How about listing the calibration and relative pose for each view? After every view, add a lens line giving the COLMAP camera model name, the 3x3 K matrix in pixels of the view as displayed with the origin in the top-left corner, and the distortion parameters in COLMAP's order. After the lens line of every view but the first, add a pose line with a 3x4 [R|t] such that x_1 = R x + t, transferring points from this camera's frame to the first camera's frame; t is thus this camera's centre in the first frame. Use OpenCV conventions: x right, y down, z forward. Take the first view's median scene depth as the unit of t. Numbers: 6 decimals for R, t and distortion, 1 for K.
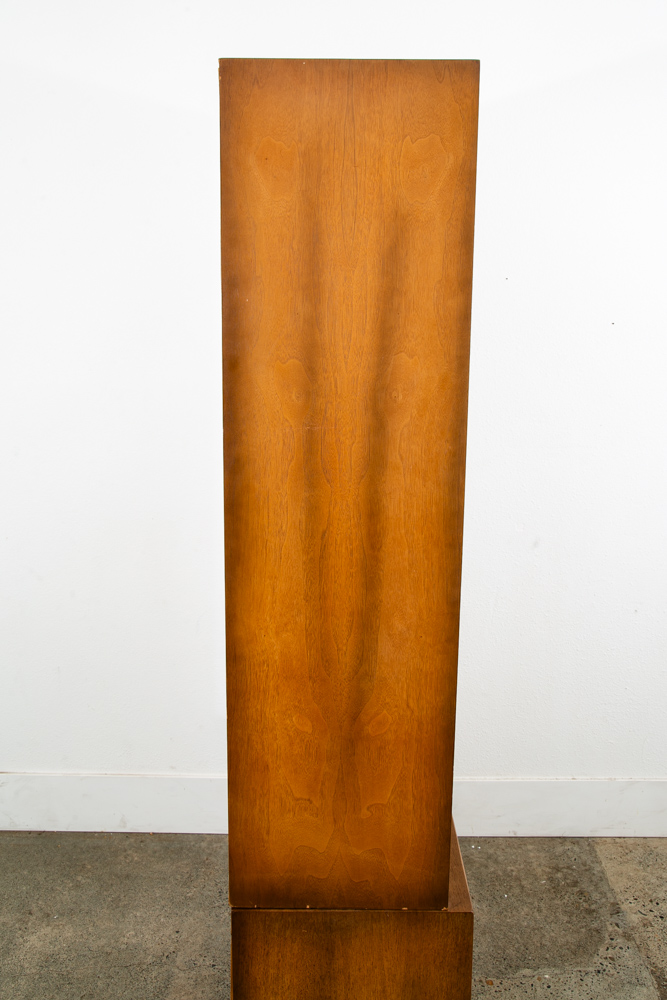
lens RADIAL K [[934.4, 0, 331.1], [0, 934.4, 462.2], [0, 0, 1]] dist [-0.054107, 0.084330]
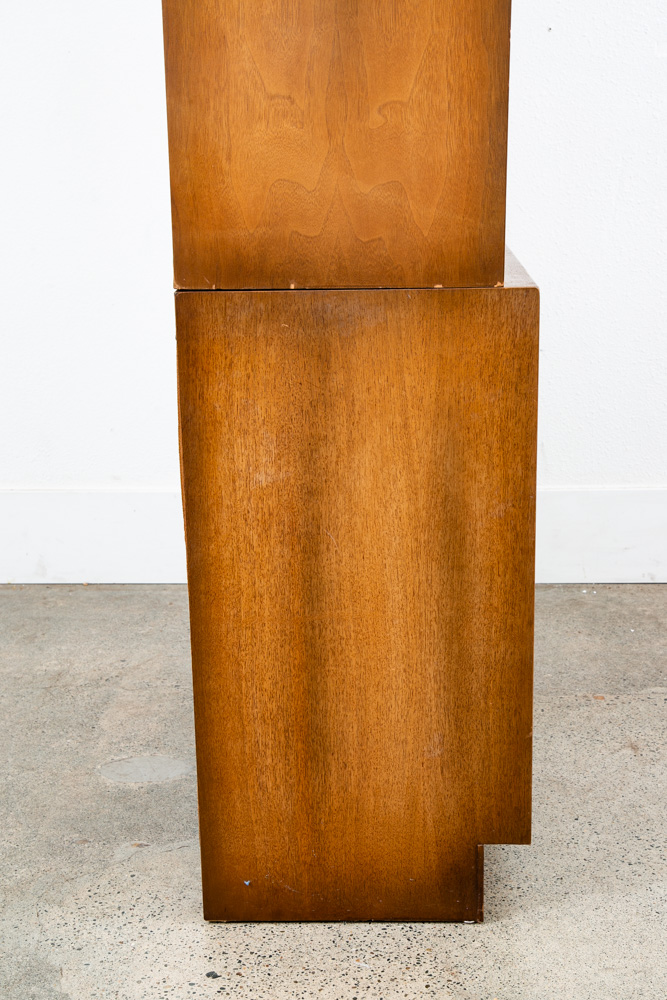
lens RADIAL K [[1522.9, 0, 332.6], [0, 1522.9, 532.2], [0, 0, 1]] dist [0.168045, -0.004171]
pose [[0.999077, -0.009863, -0.041799, 0.050232], [0.013304, 0.996471, 0.082874, 0.591605], [0.040834, -0.083354, 0.995683, -0.112824]]
